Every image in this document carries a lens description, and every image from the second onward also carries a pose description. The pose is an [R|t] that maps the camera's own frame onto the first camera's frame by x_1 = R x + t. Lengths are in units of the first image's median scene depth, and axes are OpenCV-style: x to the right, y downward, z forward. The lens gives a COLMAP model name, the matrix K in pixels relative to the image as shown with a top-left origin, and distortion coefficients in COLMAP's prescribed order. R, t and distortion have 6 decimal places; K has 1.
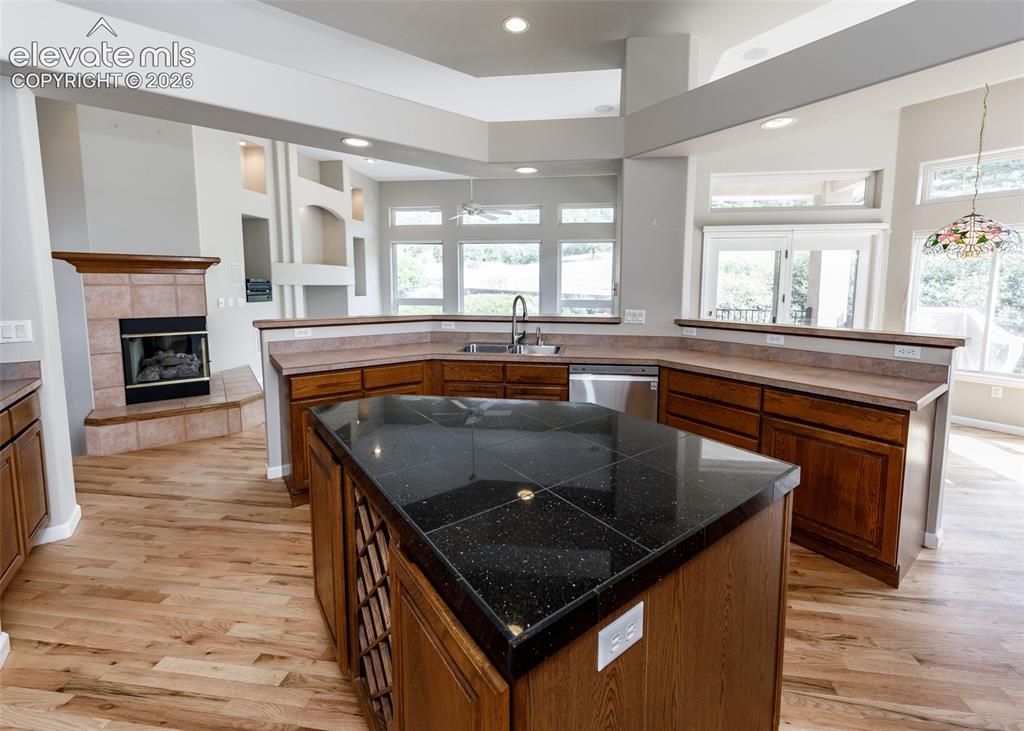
lens RADIAL K [[431.0, 0, 514.2], [0, 431.0, 313.4], [0, 0, 1]] dist [0.026914, 0.000190]
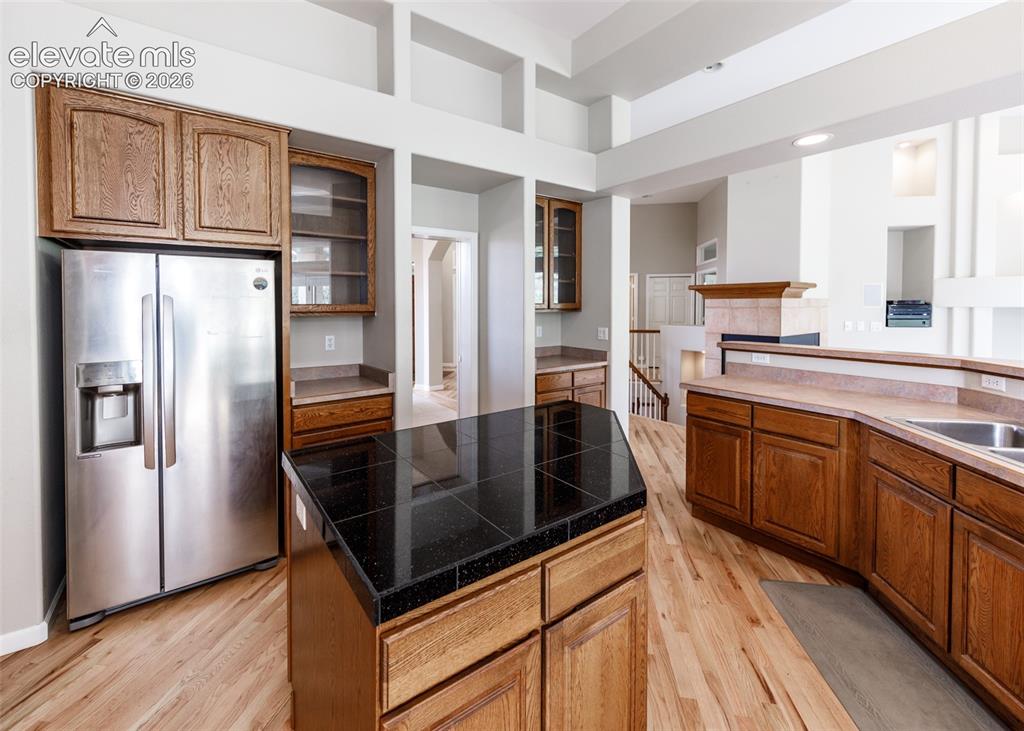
lens RADIAL K [[431.0, 0, 514.2], [0, 431.0, 313.4], [0, 0, 1]] dist [0.026914, 0.000190]
pose [[0.009002, 0.018376, -0.999791, 0.263196], [-0.063976, 0.997793, 0.017763, -0.020388], [0.997911, 0.063803, 0.010158, 0.242292]]
